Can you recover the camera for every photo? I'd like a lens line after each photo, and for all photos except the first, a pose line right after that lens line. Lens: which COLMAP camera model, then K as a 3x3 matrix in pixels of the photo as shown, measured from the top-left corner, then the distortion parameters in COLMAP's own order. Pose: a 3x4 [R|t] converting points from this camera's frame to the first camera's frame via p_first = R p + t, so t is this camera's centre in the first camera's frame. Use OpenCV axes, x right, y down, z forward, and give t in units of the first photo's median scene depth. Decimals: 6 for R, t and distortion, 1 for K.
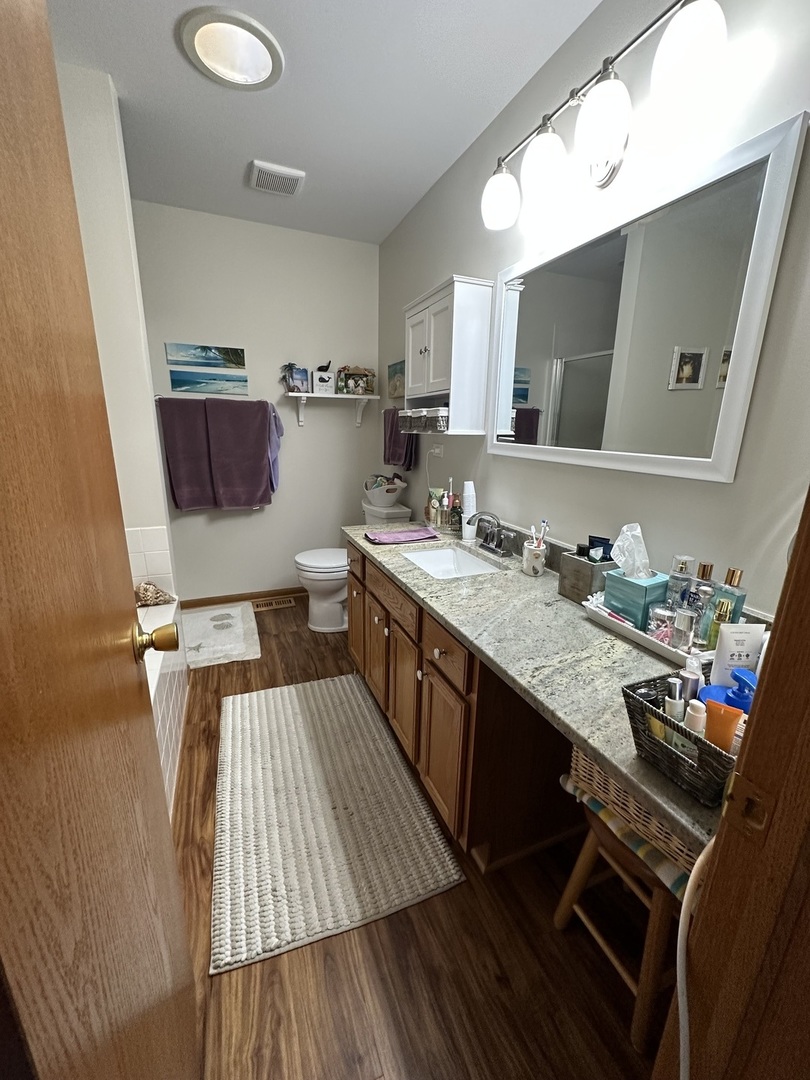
lens RADIAL K [[428.4, 0, 406.4], [0, 428.4, 539.1], [0, 0, 1]] dist [-0.003552, 0.000831]
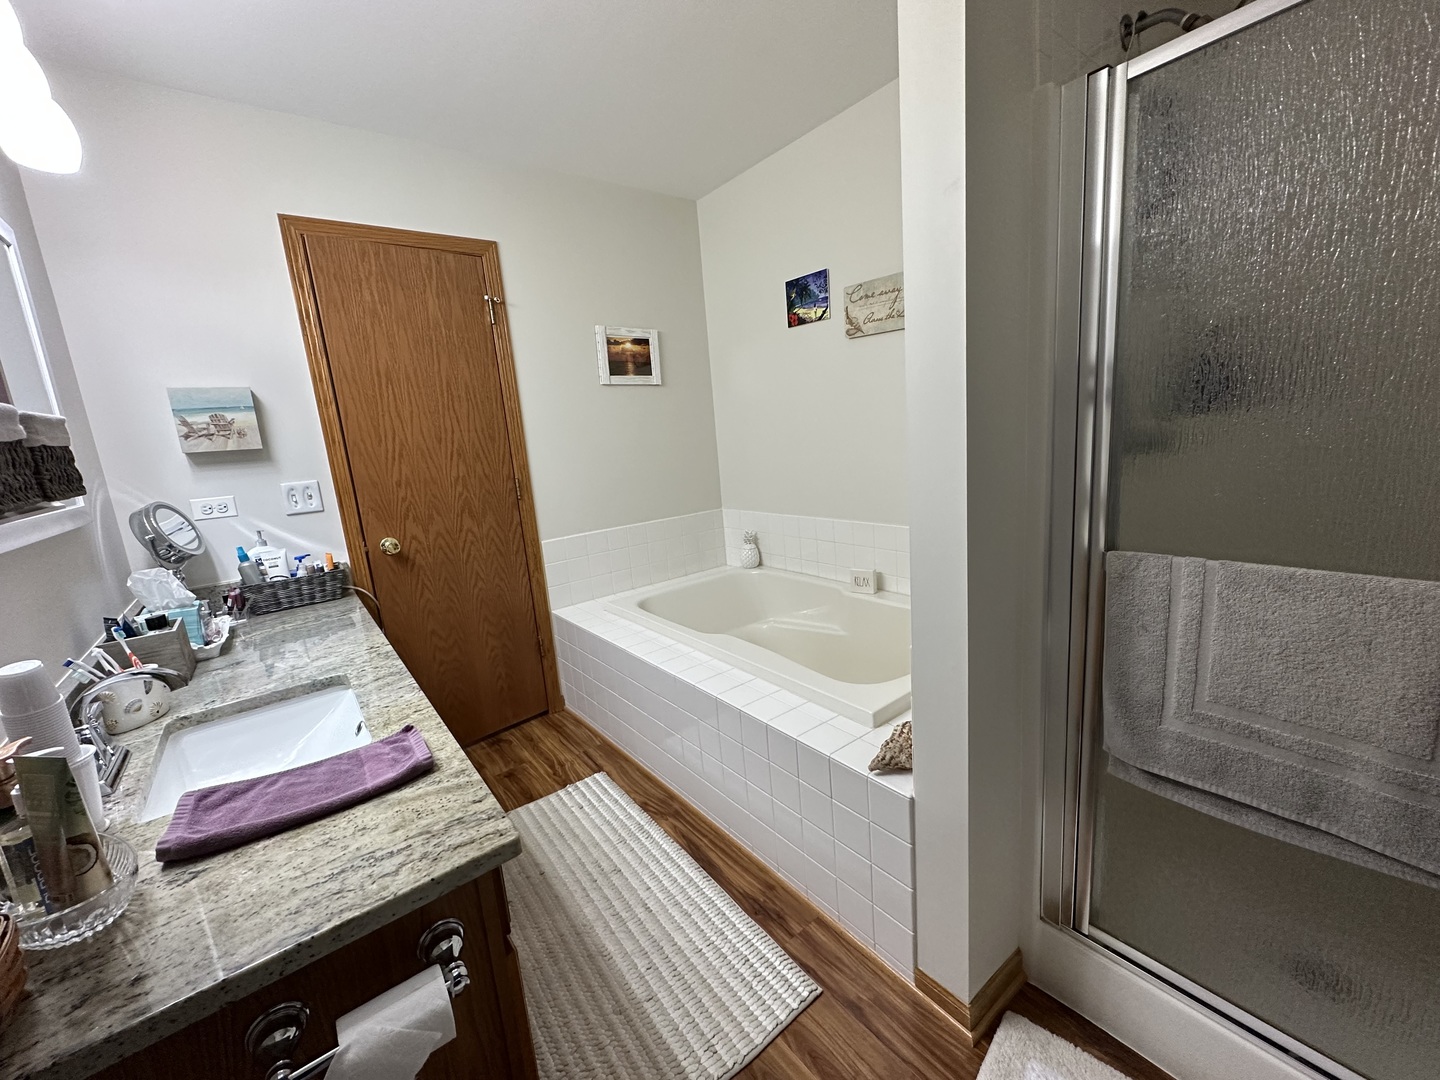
lens RADIAL K [[571.2, 0, 721.2], [0, 571.2, 536.8], [0, 0, 1]] dist [-0.003552, 0.000831]
pose [[-0.960754, 0.104242, -0.257071, -0.287281], [-0.014122, 0.907128, 0.420618, -0.482866], [0.277042, 0.407740, -0.870055, 1.794332]]
